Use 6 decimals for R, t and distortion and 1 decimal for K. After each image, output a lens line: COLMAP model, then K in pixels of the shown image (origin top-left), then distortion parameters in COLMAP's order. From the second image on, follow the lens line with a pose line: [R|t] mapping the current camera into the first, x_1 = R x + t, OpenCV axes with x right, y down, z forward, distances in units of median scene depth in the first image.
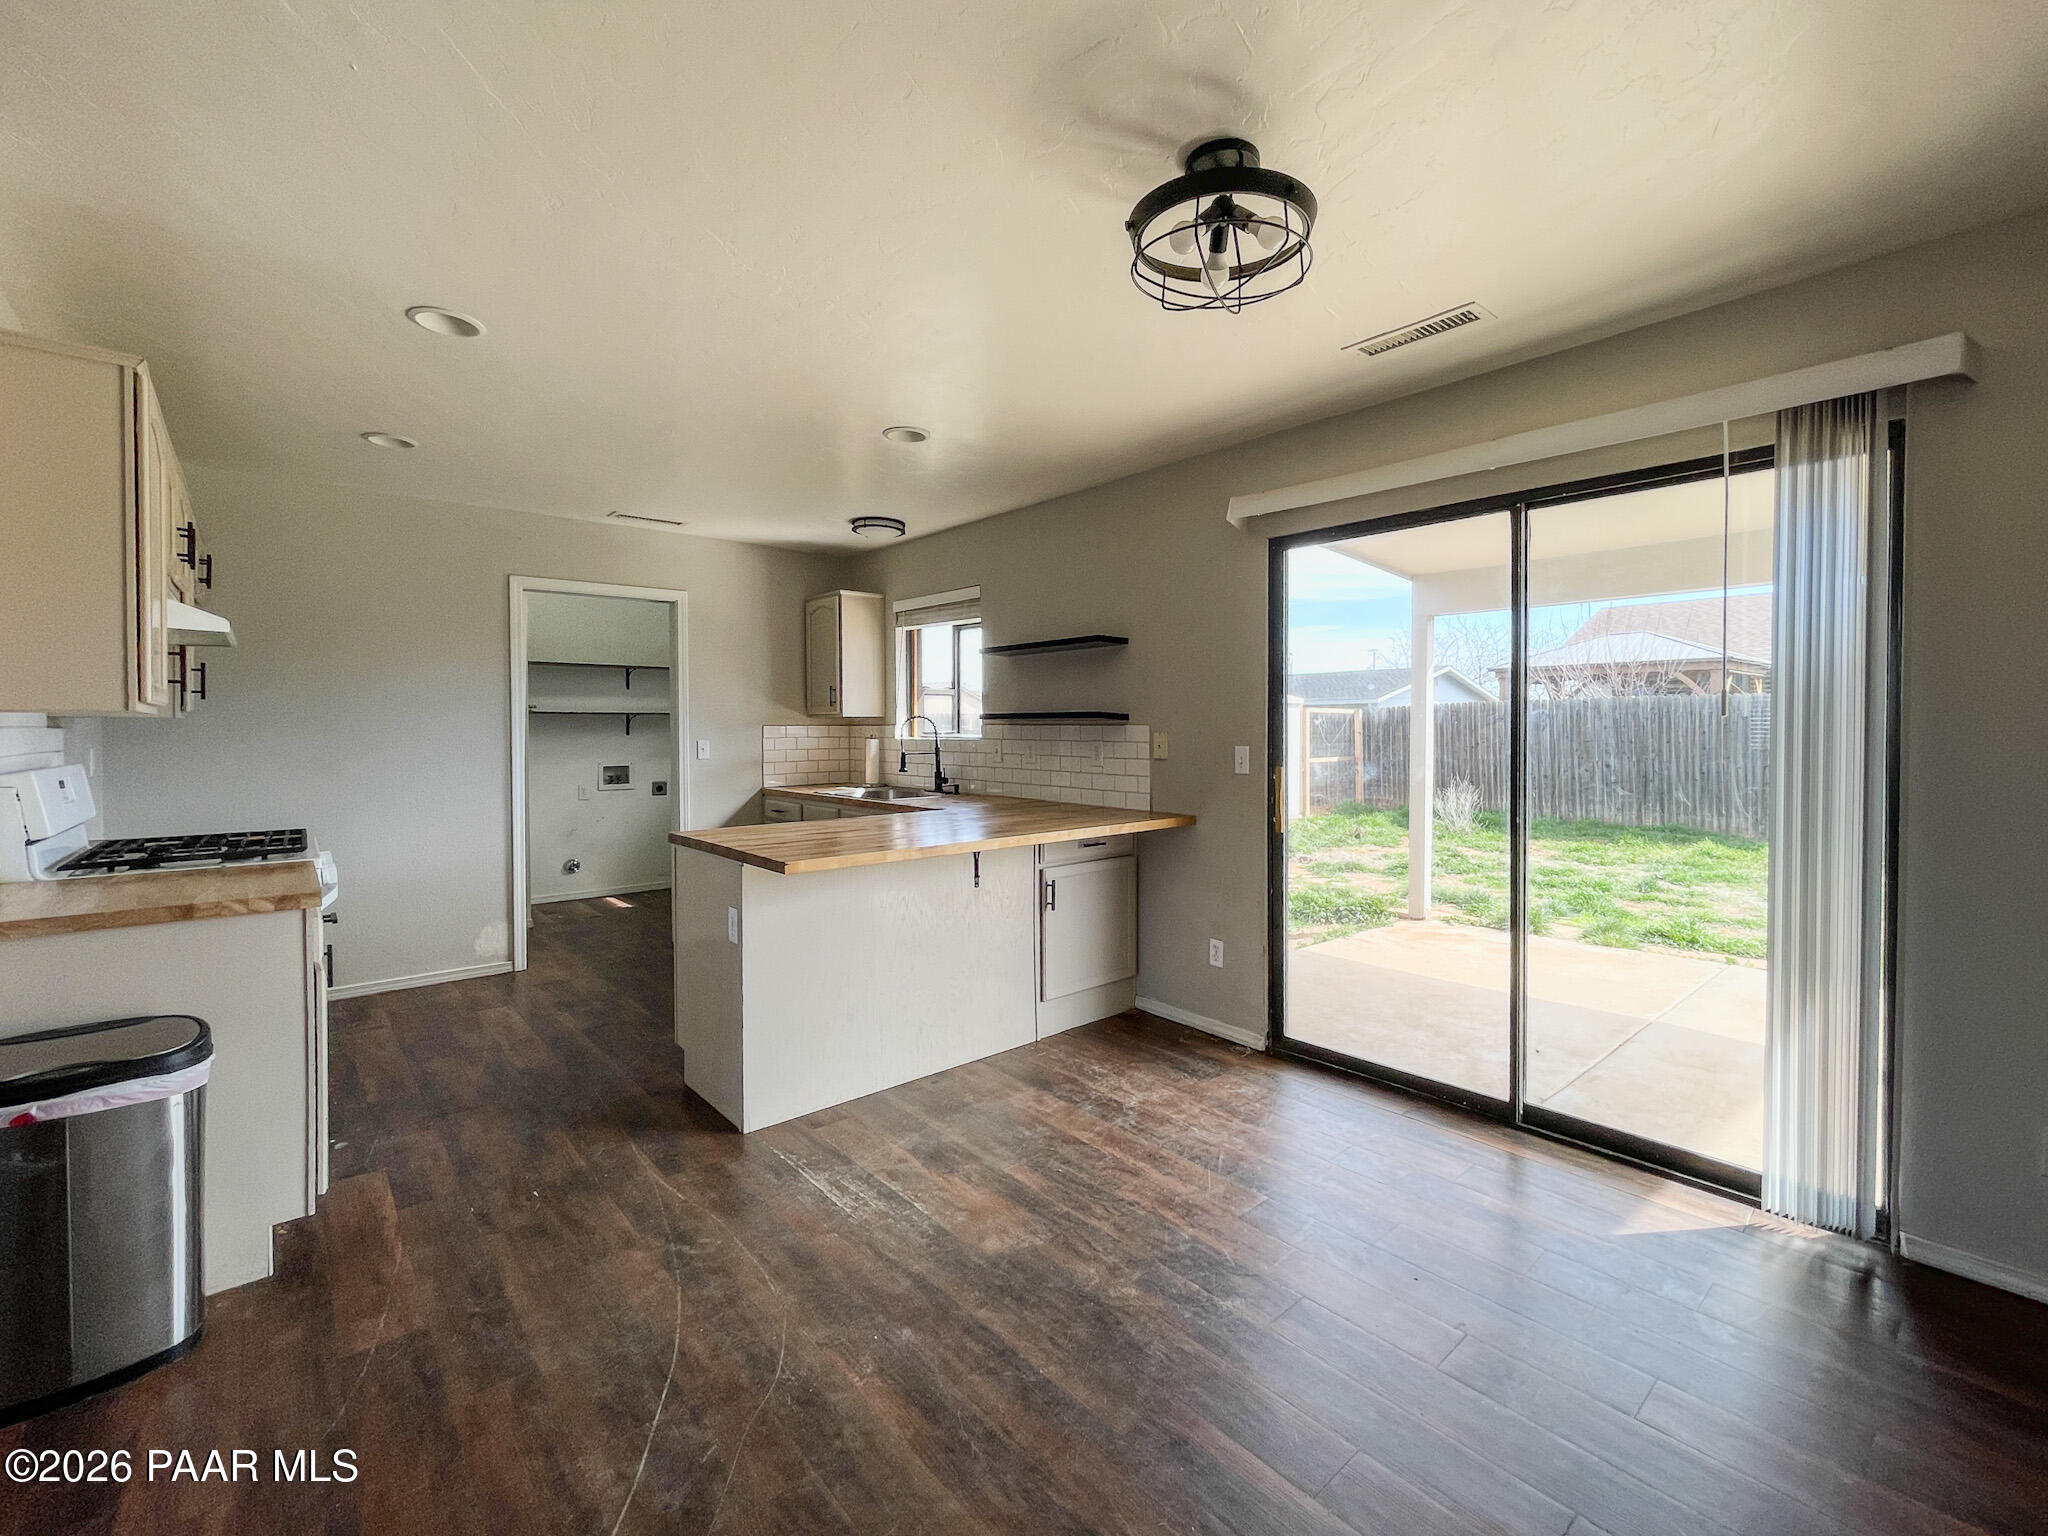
lens RADIAL K [[875.8, 0, 1033.5], [0, 875.8, 751.1], [0, 0, 1]] dist [-0.001071, -0.000031]
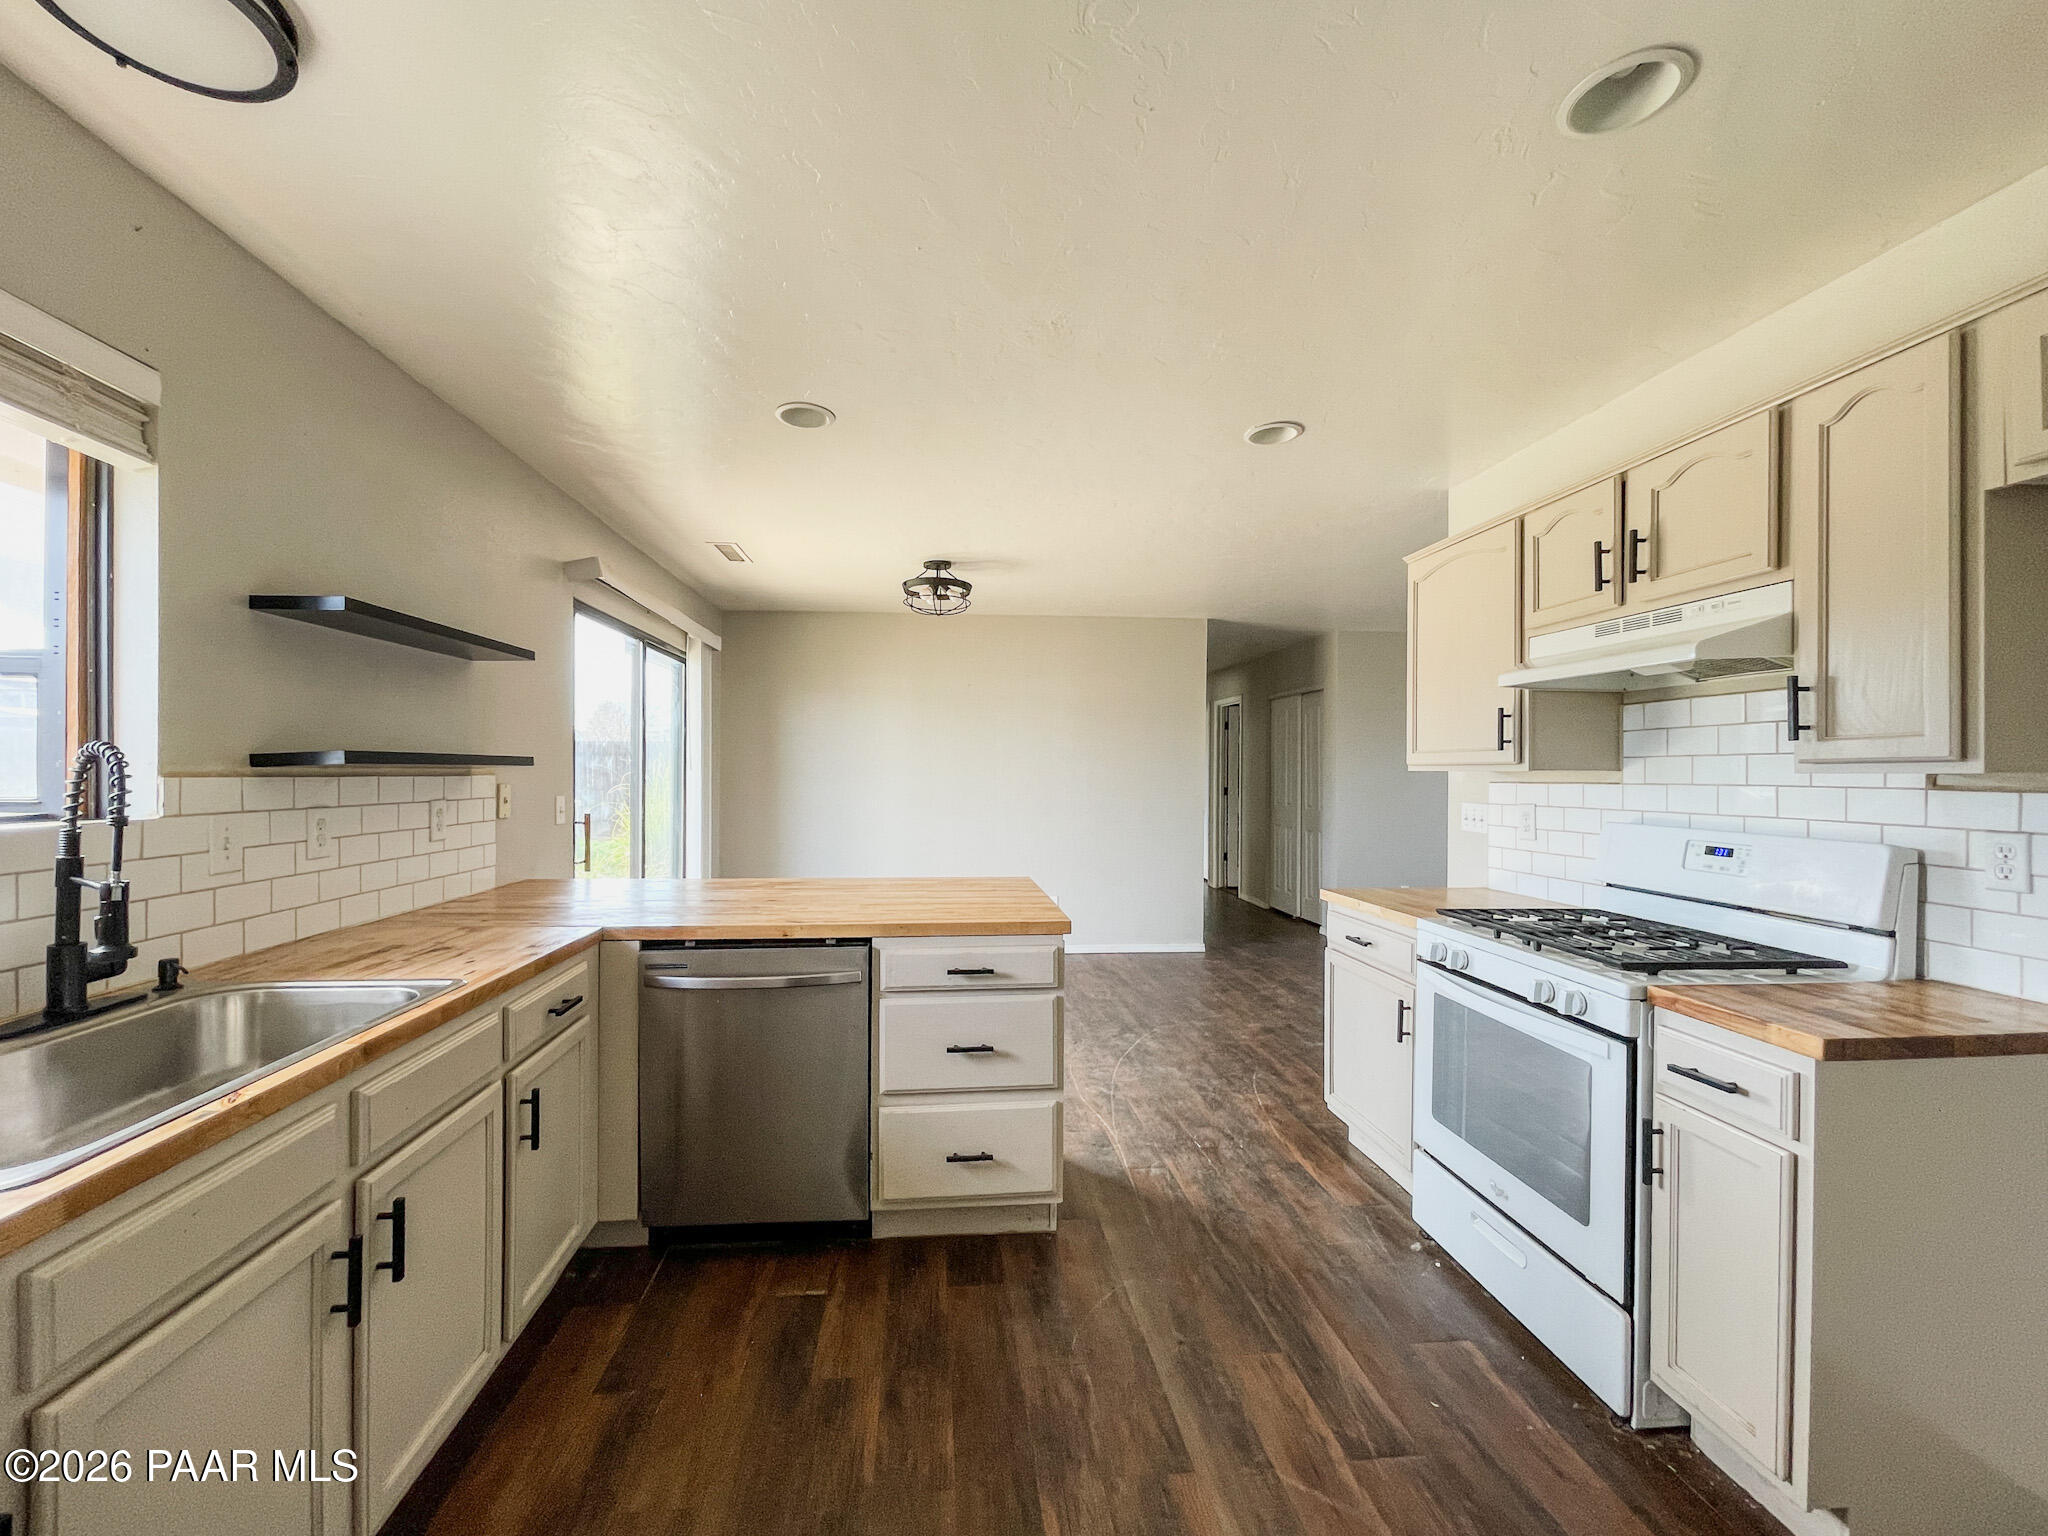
lens RADIAL K [[875.8, 0, 1015.6], [0, 875.8, 766.5], [0, 0, 1]] dist [-0.001071, -0.000031]
pose [[-0.820987, 0.003606, 0.570935, -0.705273], [0.013726, 0.999816, 0.013424, -0.043565], [-0.570782, 0.018858, -0.820885, 1.429155]]
